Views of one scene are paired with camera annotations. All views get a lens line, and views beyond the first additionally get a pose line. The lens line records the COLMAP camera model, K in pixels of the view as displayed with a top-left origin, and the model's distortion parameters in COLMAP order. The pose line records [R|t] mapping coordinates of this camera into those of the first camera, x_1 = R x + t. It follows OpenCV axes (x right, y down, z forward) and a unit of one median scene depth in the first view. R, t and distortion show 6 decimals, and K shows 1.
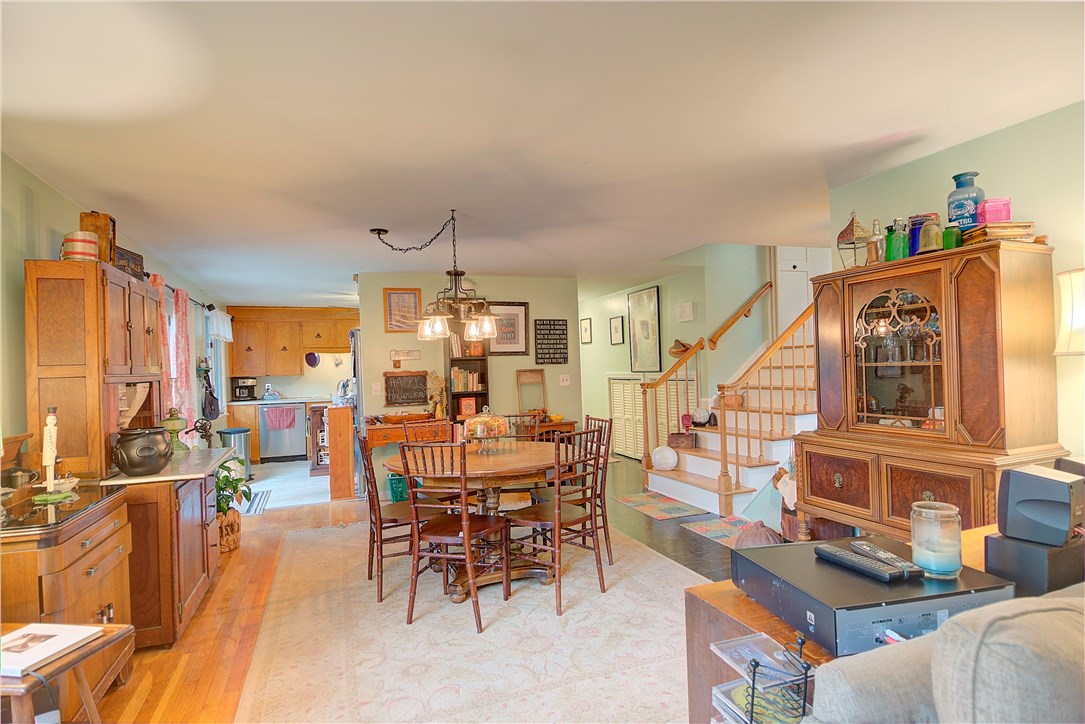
lens RADIAL K [[563.8, 0, 564.7], [0, 563.8, 361.4], [0, 0, 1]] dist [0.028885, -0.037339]
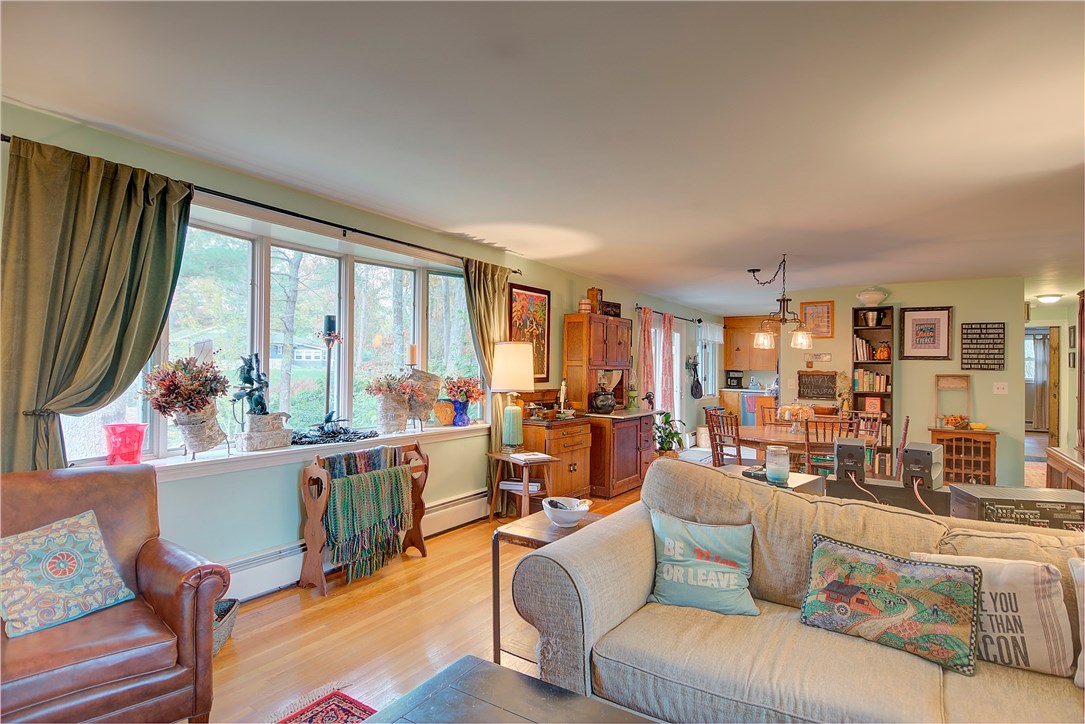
lens RADIAL K [[563.8, 0, 525.9], [0, 563.8, 356.4], [0, 0, 1]] dist [0.028885, -0.037339]
pose [[0.540899, 0.021999, -0.840800, 0.396562], [-0.021595, 0.999692, 0.012264, -0.014743], [0.840810, 0.011523, 0.541207, -0.170884]]
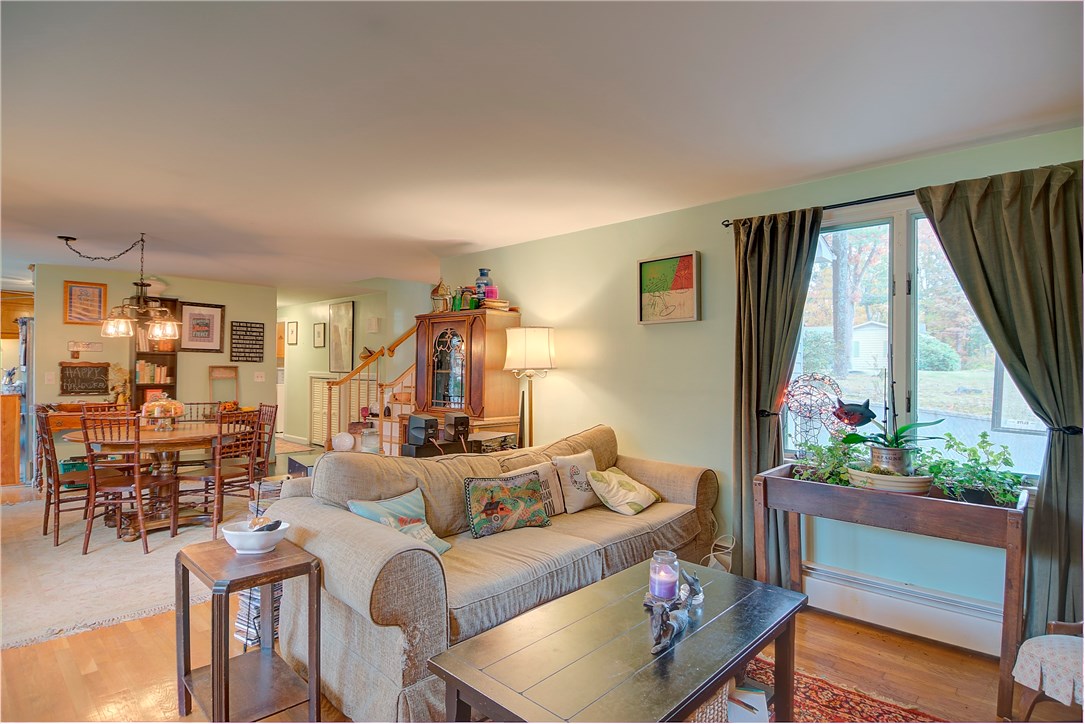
lens RADIAL K [[563.8, 0, 563.1], [0, 563.8, 361.6], [0, 0, 1]] dist [0.028885, -0.037339]
pose [[0.905396, 0.047634, 0.421888, 0.078801], [-0.044950, 0.998856, -0.016313, -0.006387], [-0.422182, -0.004194, 0.906501, -0.320452]]
